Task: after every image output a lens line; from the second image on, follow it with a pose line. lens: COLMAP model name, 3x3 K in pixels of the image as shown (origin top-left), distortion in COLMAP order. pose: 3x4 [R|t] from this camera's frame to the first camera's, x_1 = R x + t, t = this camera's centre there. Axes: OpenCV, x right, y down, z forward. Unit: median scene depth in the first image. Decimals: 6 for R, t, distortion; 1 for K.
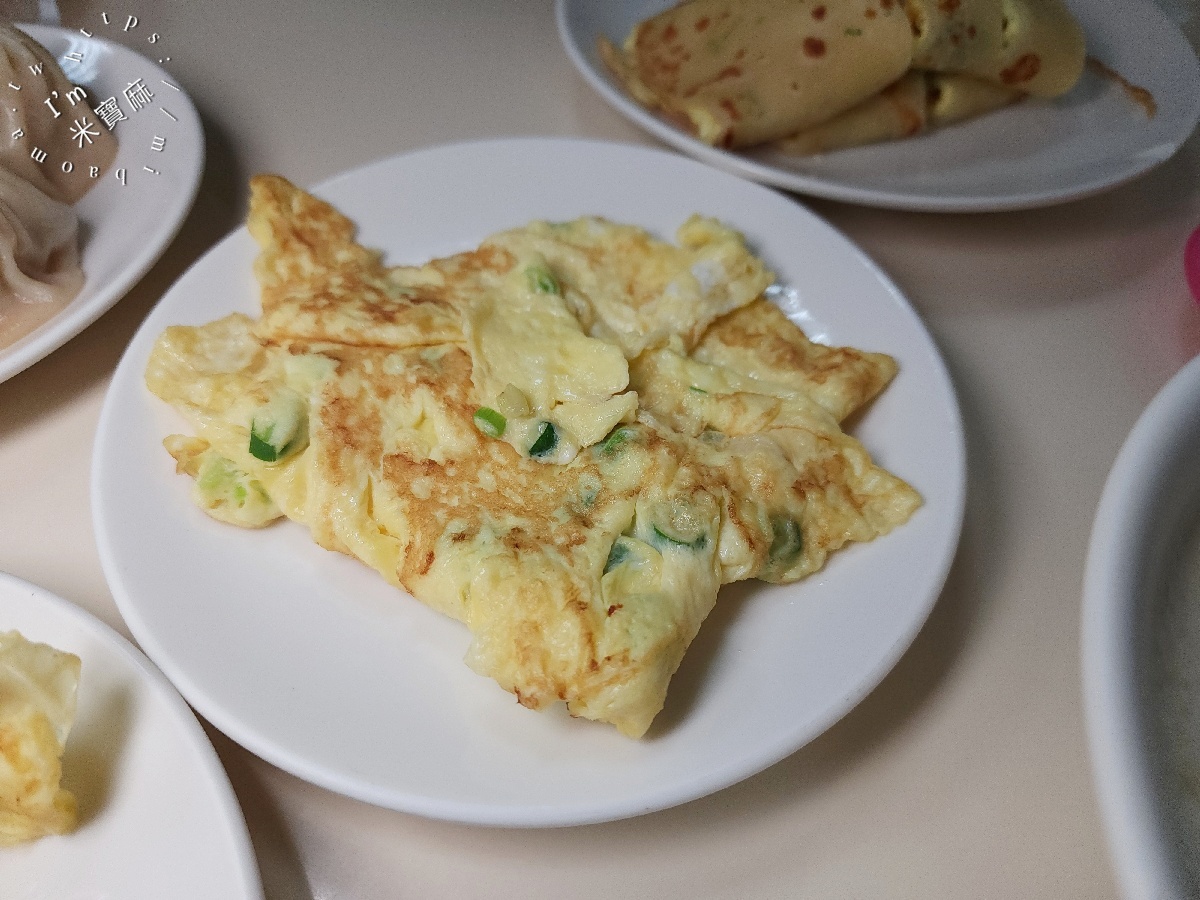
lens RADIAL K [[815.7, 0, 600.0], [0, 815.7, 450.0], [0, 0, 1]] dist [-0.005957, -0.001040]
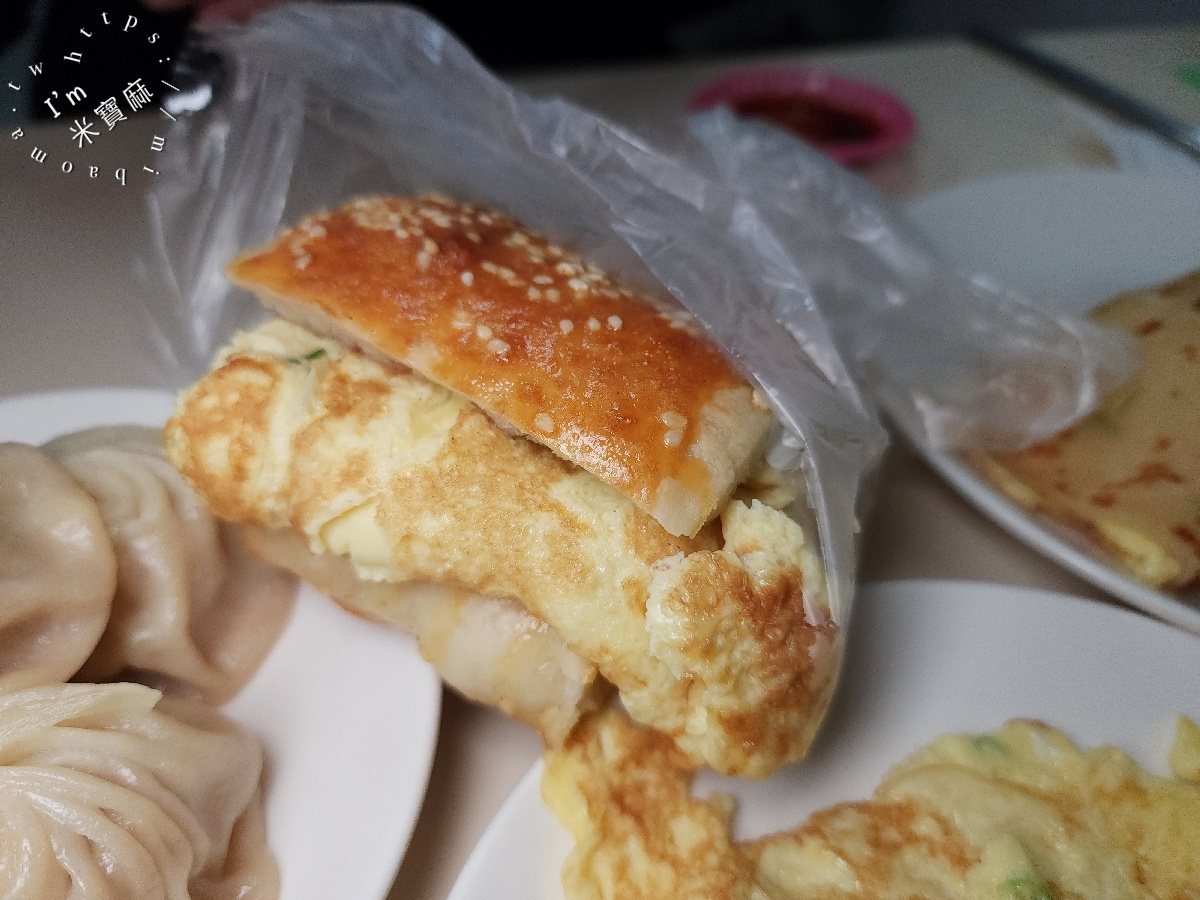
lens RADIAL K [[815.7, 0, 600.0], [0, 815.7, 450.0], [0, 0, 1]] dist [-0.005957, -0.001040]
pose [[0.999877, 0.000366, -0.015698, -0.377021], [-0.003157, 0.984009, -0.178090, -0.419597], [0.015382, 0.178117, 0.983889, 0.336671]]
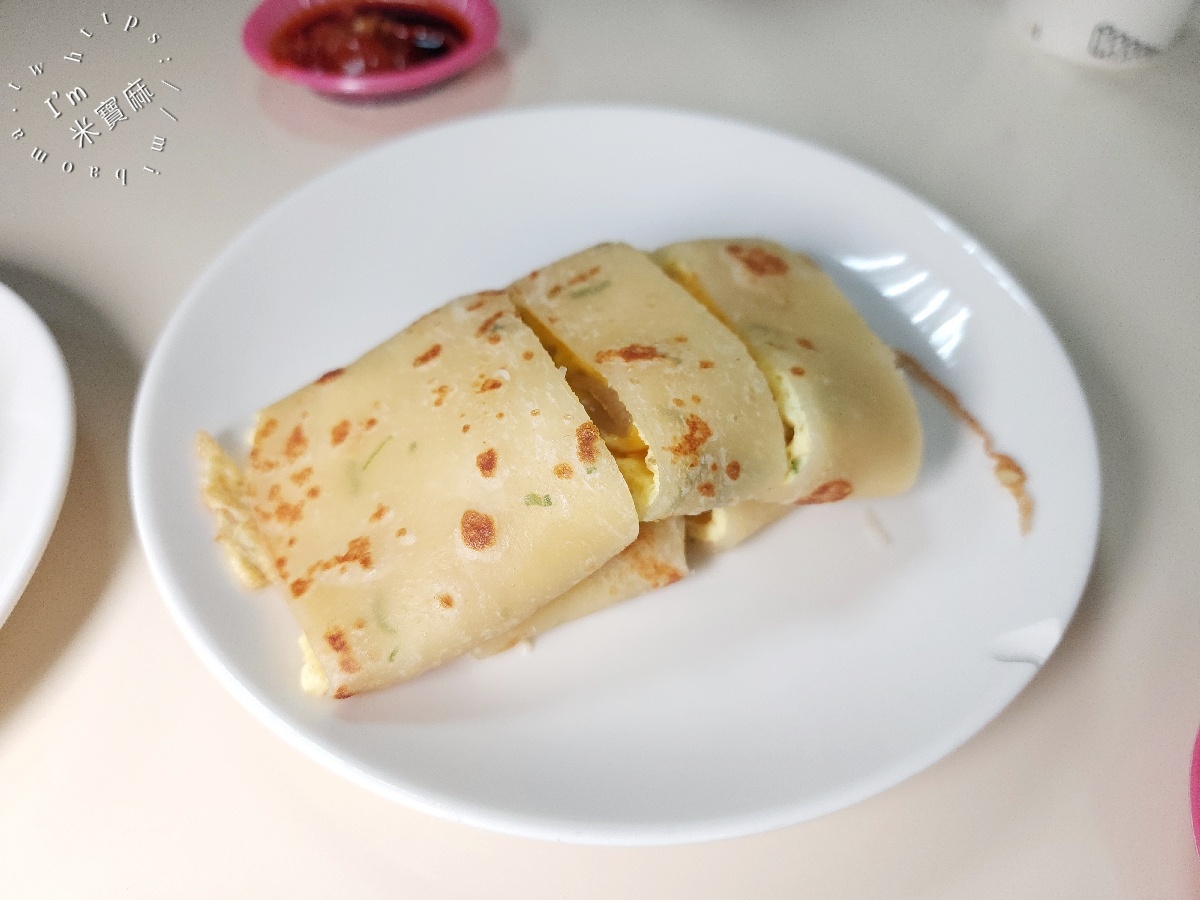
lens RADIAL K [[807.5, 0, 582.5], [0, 807.5, 449.5], [0, 0, 1]] dist [0.054346, 0.000368]
pose [[0.995878, -0.076900, 0.048106, 0.361182], [0.077432, 0.996954, -0.009277, -0.618355], [-0.047246, 0.012964, 0.998799, 0.438861]]
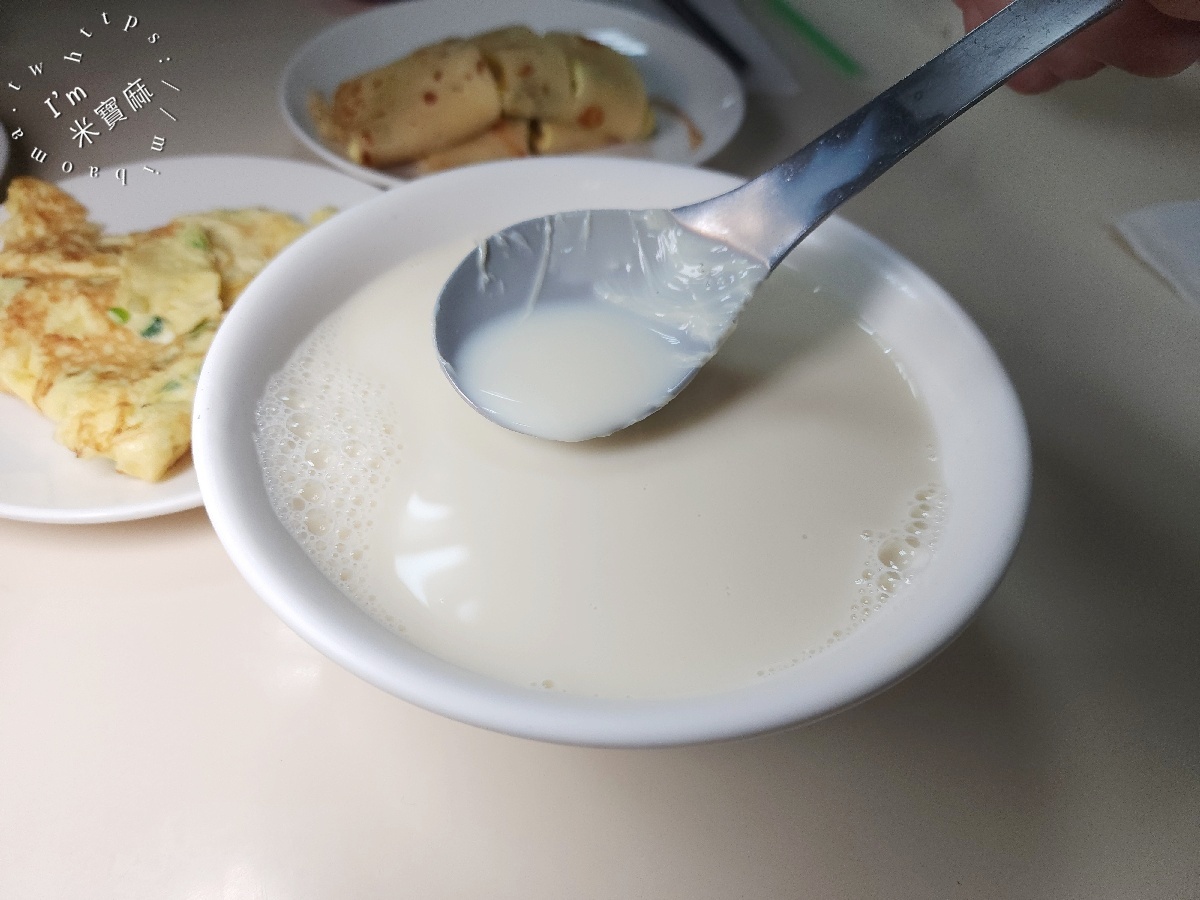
lens RADIAL K [[815.7, 0, 600.0], [0, 815.7, 450.0], [0, 0, 1]] dist [-0.005957, -0.001040]
pose [[0.999719, 0.007459, 0.022496, 0.611372], [-0.005360, 0.995749, -0.091954, 0.291803], [-0.023086, 0.091808, 0.995509, -0.439226]]
